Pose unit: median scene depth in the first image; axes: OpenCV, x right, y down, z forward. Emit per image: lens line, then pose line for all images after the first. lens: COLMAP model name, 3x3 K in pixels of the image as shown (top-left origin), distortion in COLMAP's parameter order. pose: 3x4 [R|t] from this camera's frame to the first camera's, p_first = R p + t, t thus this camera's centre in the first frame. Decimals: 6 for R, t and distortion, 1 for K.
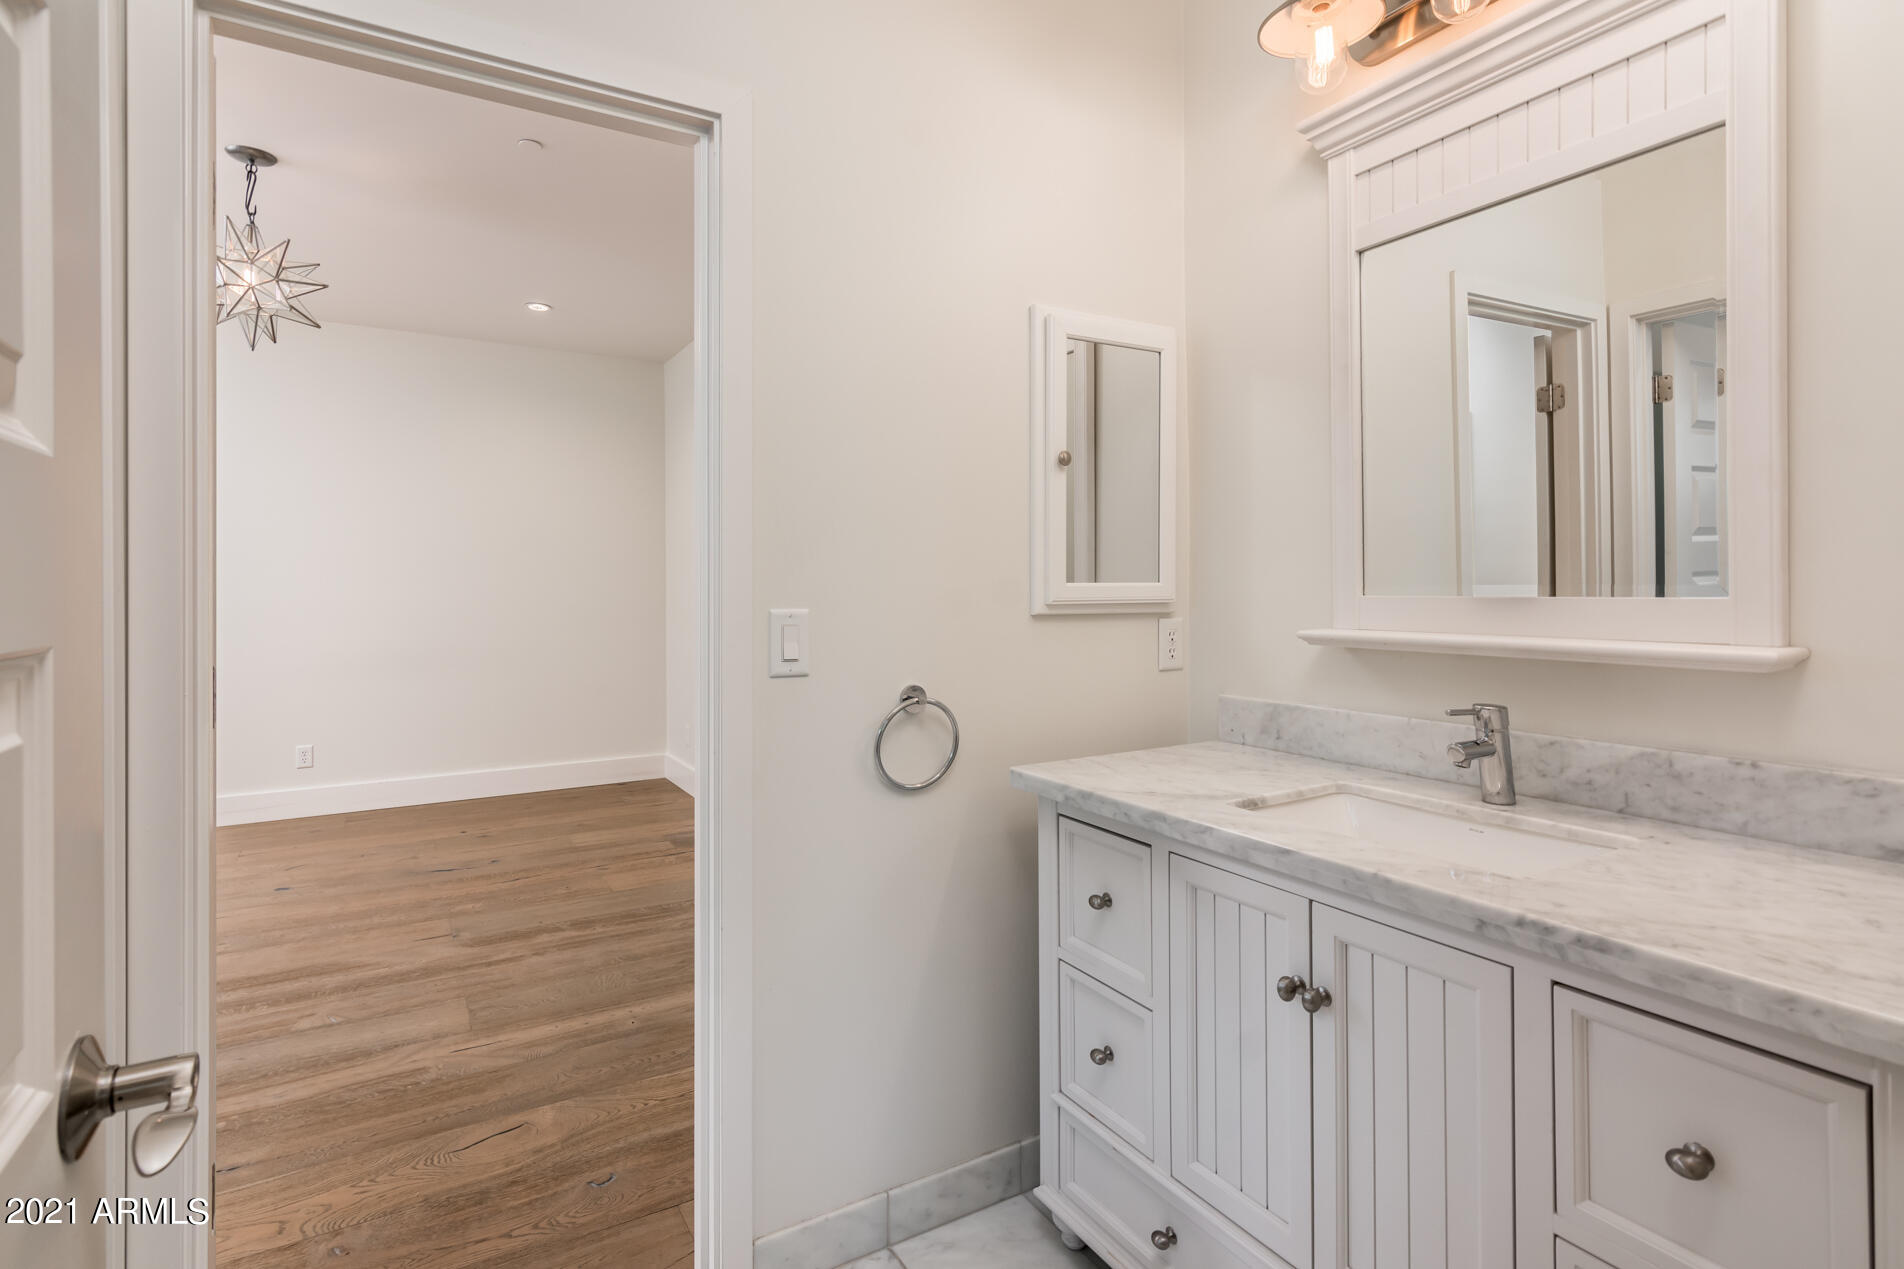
lens RADIAL K [[929.6, 0, 931.8], [0, 929.6, 555.2], [0, 0, 1]] dist [-0.002994, -0.000863]
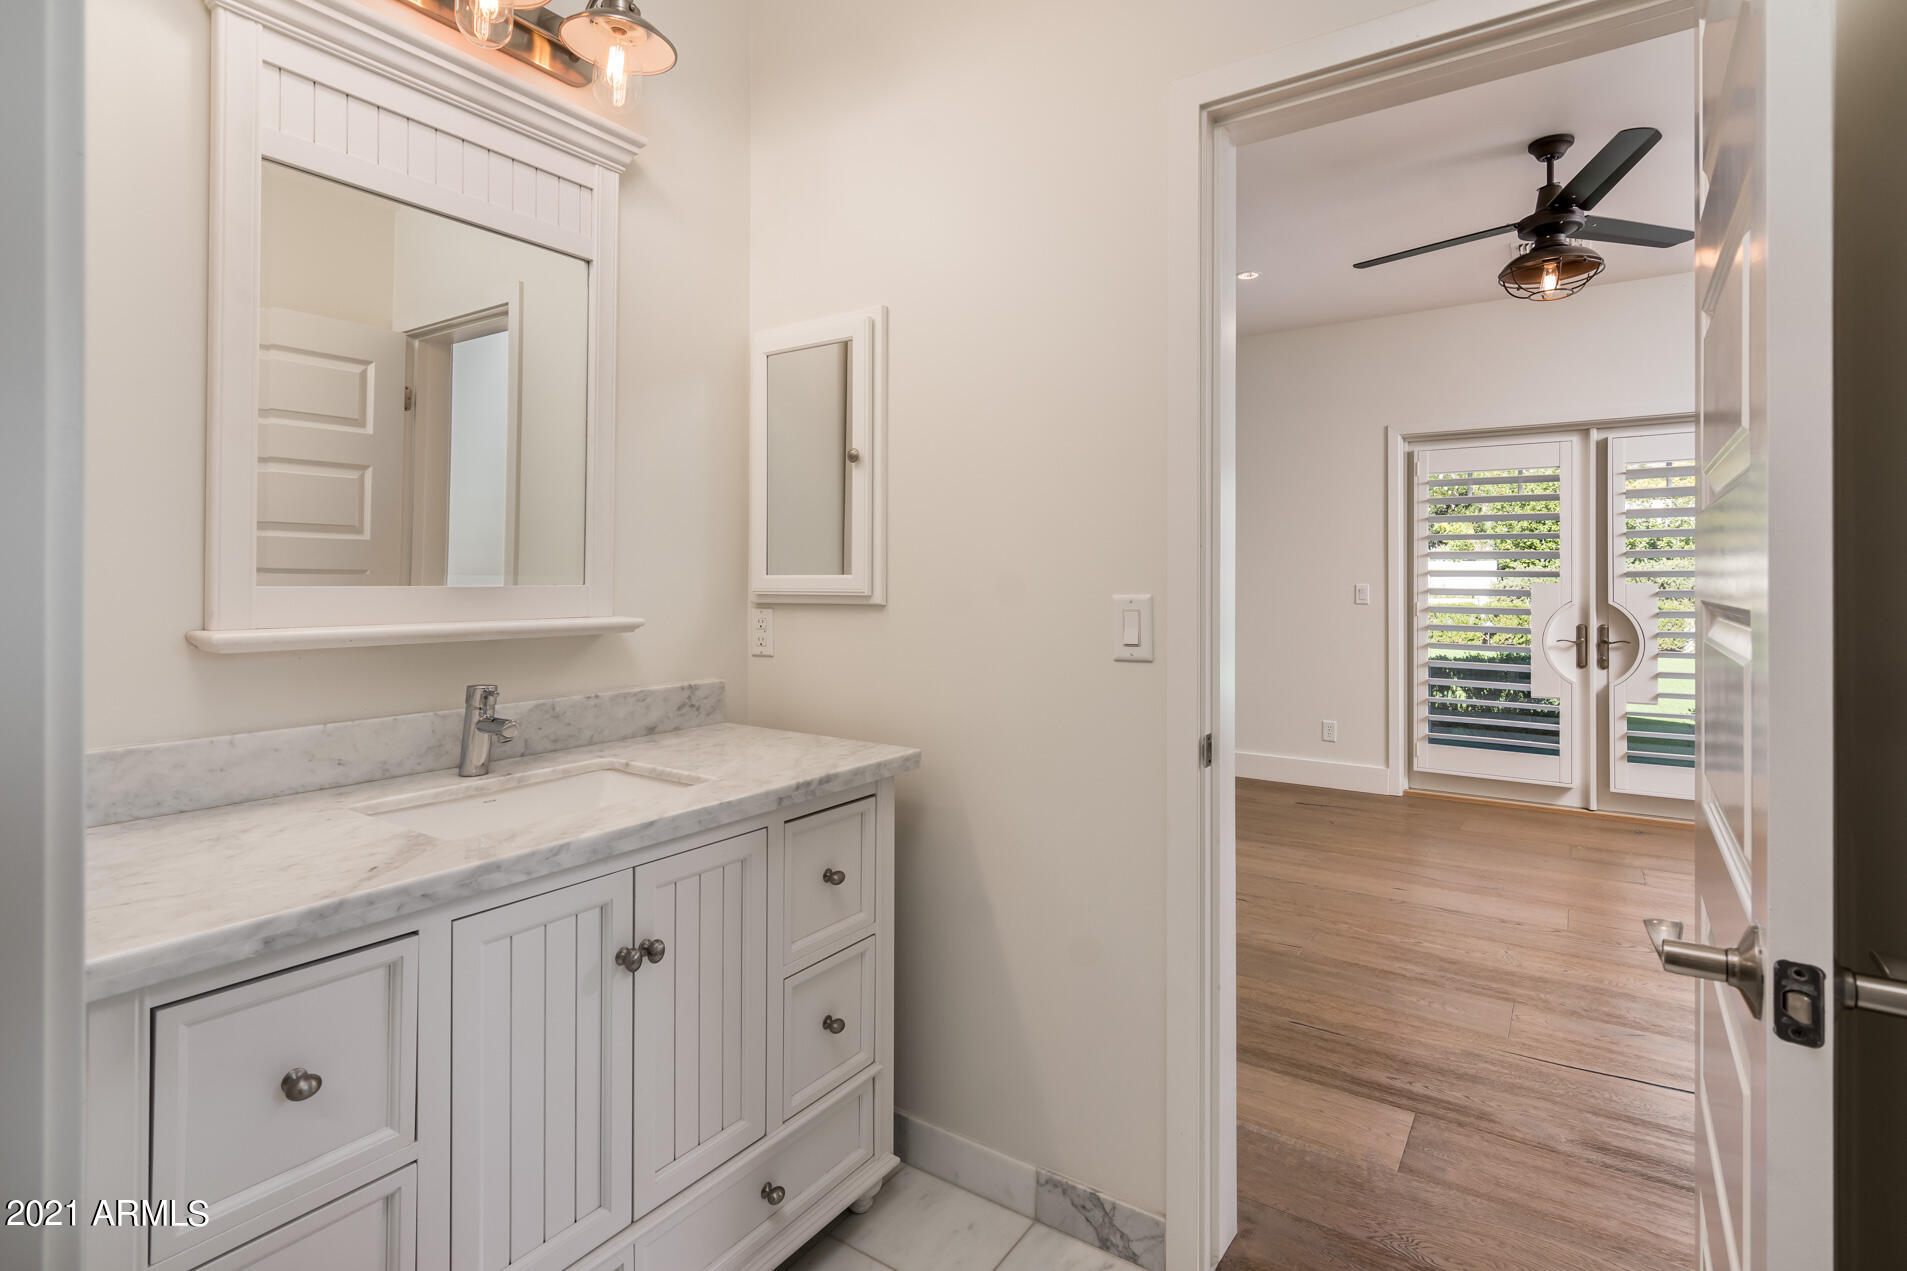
lens RADIAL K [[902.9, 0, 952.1], [0, 902.9, 578.5], [0, 0, 1]] dist [-0.000807, -0.000187]
pose [[-0.419797, 0.003258, 0.907612, -0.697482], [-0.033253, 0.999267, -0.018968, 0.044790], [-0.907009, -0.038143, -0.419381, 1.116855]]
